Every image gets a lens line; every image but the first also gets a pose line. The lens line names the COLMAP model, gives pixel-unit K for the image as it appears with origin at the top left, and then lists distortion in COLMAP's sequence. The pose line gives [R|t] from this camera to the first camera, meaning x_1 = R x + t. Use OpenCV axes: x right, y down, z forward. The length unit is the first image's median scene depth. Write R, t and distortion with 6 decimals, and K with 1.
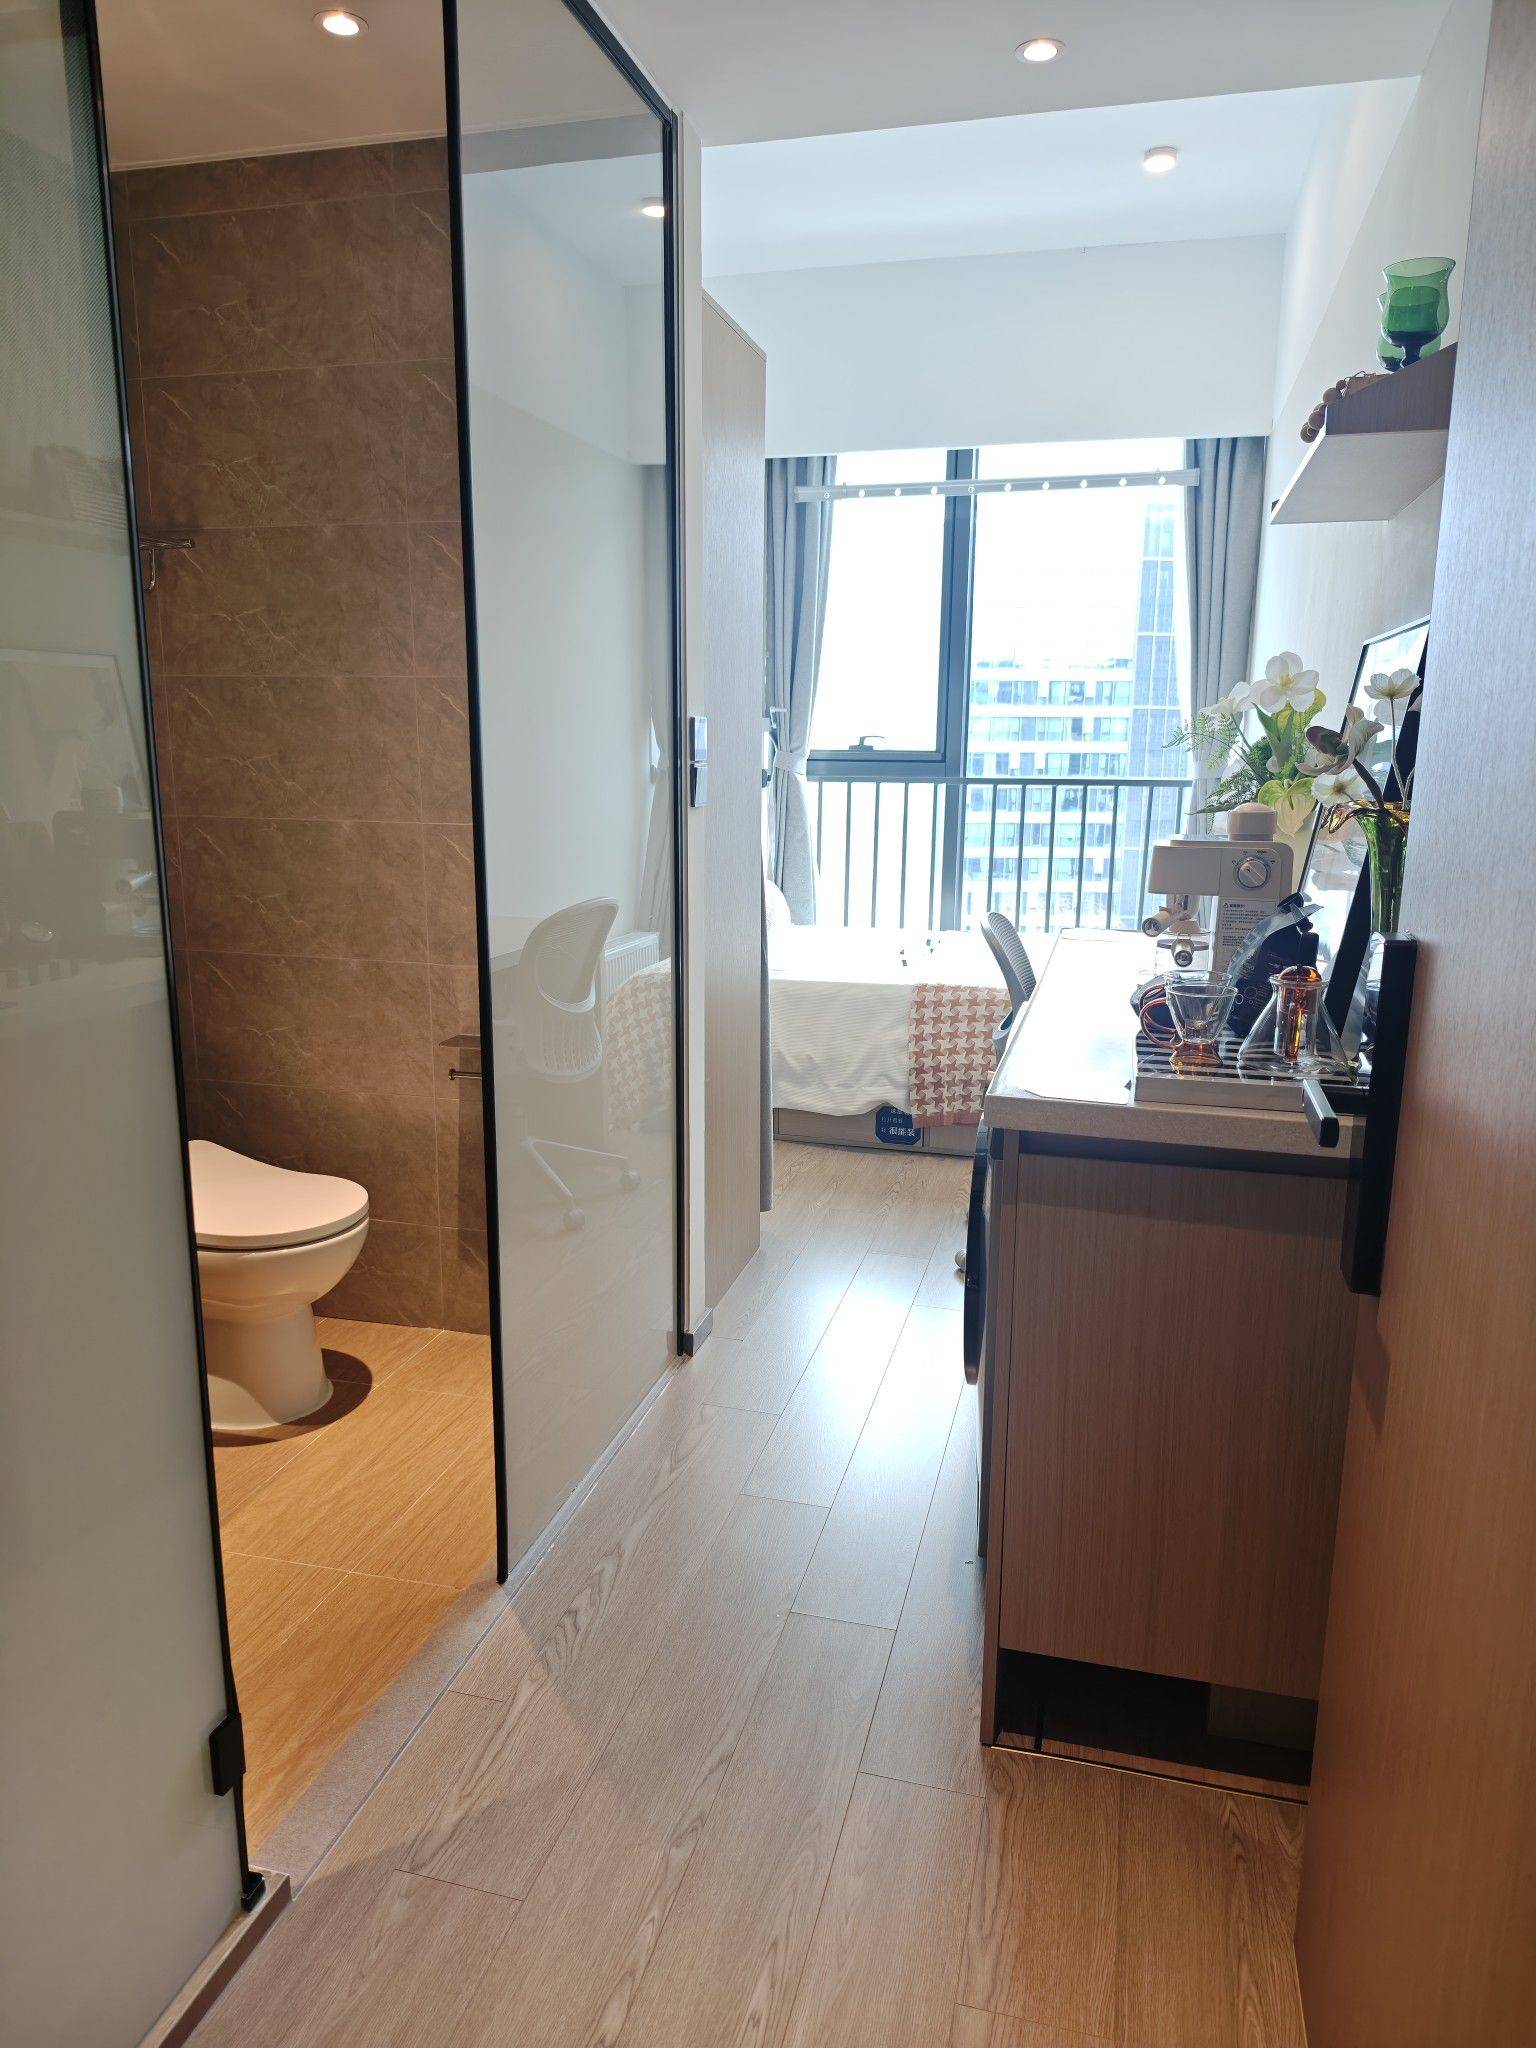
lens RADIAL K [[1385.0, 0, 767.2], [0, 1385.0, 1019.6], [0, 0, 1]] dist [0.040333, -0.002604]
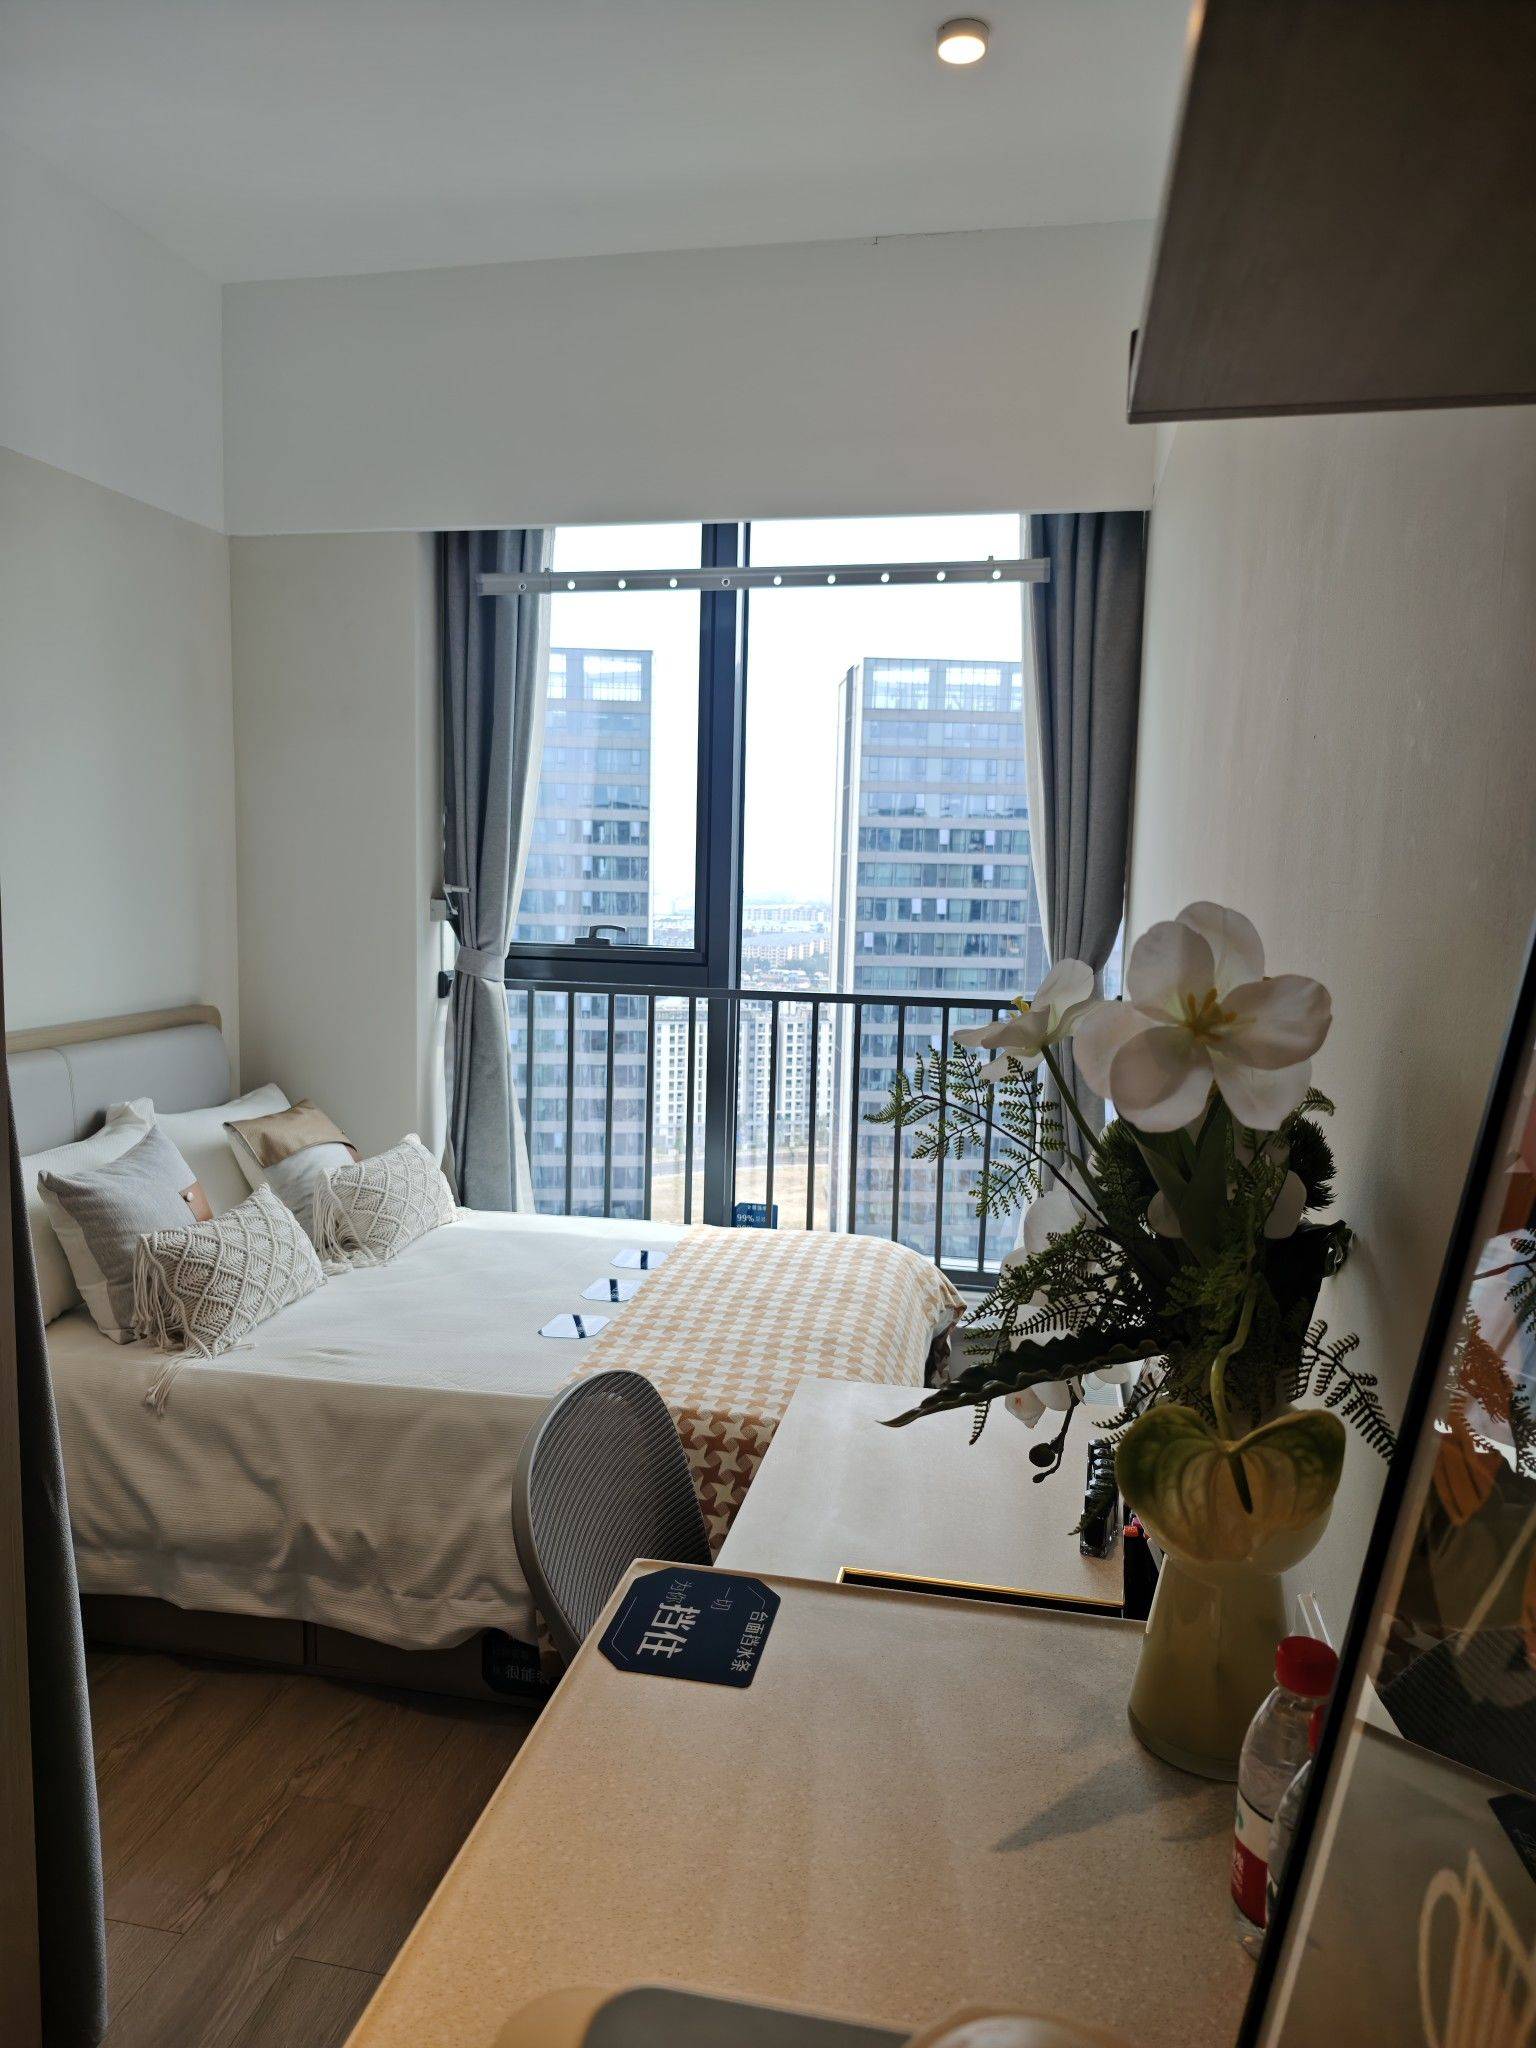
lens RADIAL K [[1385.0, 0, 765.1], [0, 1385.0, 1025.5], [0, 0, 1]] dist [0.040333, -0.002604]
pose [[0.998021, 0.008944, 0.062238, 0.117341], [-0.003039, 0.995536, -0.094339, -0.093021], [-0.062804, 0.093963, 0.993593, 0.320849]]
